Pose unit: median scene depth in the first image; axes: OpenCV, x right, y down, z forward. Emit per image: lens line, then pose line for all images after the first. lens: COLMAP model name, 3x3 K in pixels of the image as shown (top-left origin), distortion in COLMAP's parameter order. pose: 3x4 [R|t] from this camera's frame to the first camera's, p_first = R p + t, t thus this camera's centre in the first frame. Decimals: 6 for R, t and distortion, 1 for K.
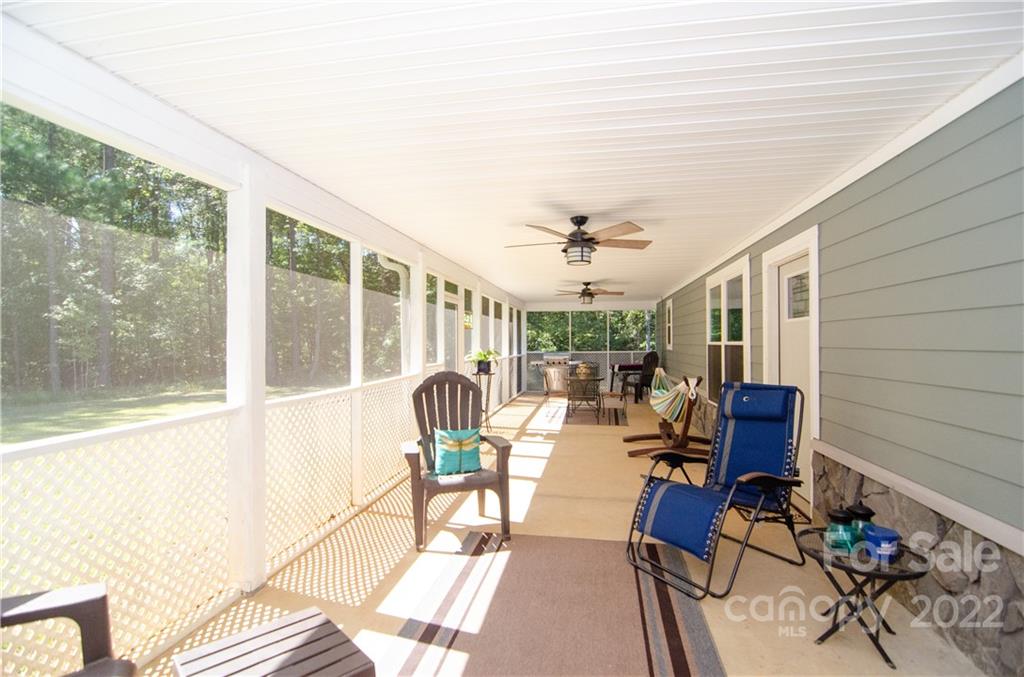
lens RADIAL K [[492.1, 0, 510.1], [0, 492.1, 339.7], [0, 0, 1]] dist [-0.014241, -0.006307]
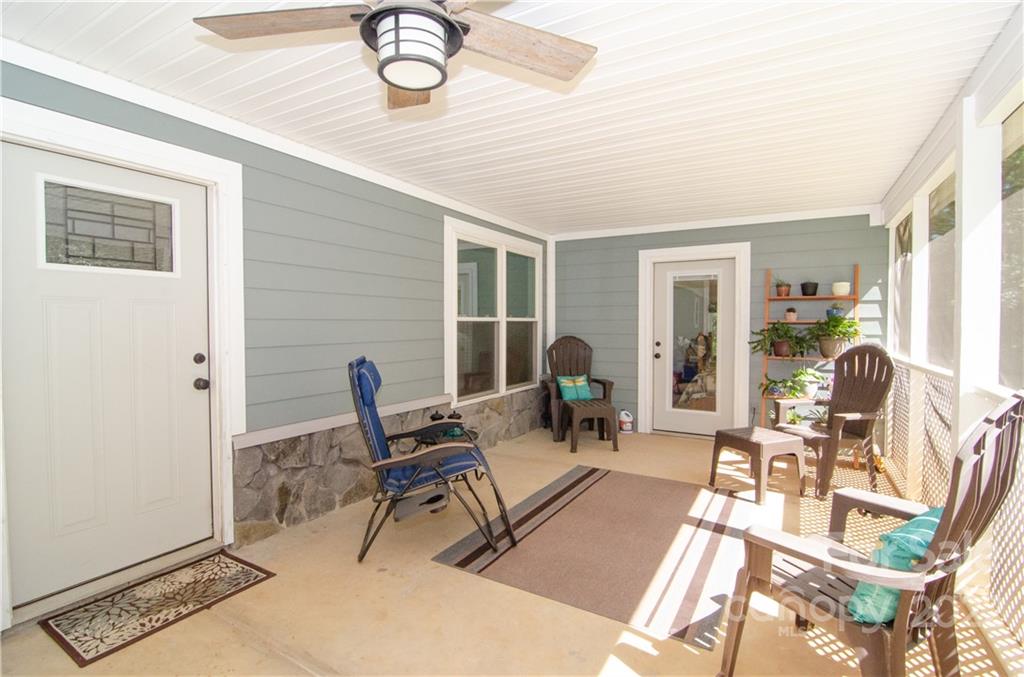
lens RADIAL K [[492.1, 0, 513.7], [0, 492.1, 334.0], [0, 0, 1]] dist [-0.014241, -0.006307]
pose [[-0.931055, -0.020870, 0.364281, -0.111576], [-0.012119, 0.999581, 0.026293, 0.025774], [-0.364677, 0.020065, -0.930918, 2.383516]]
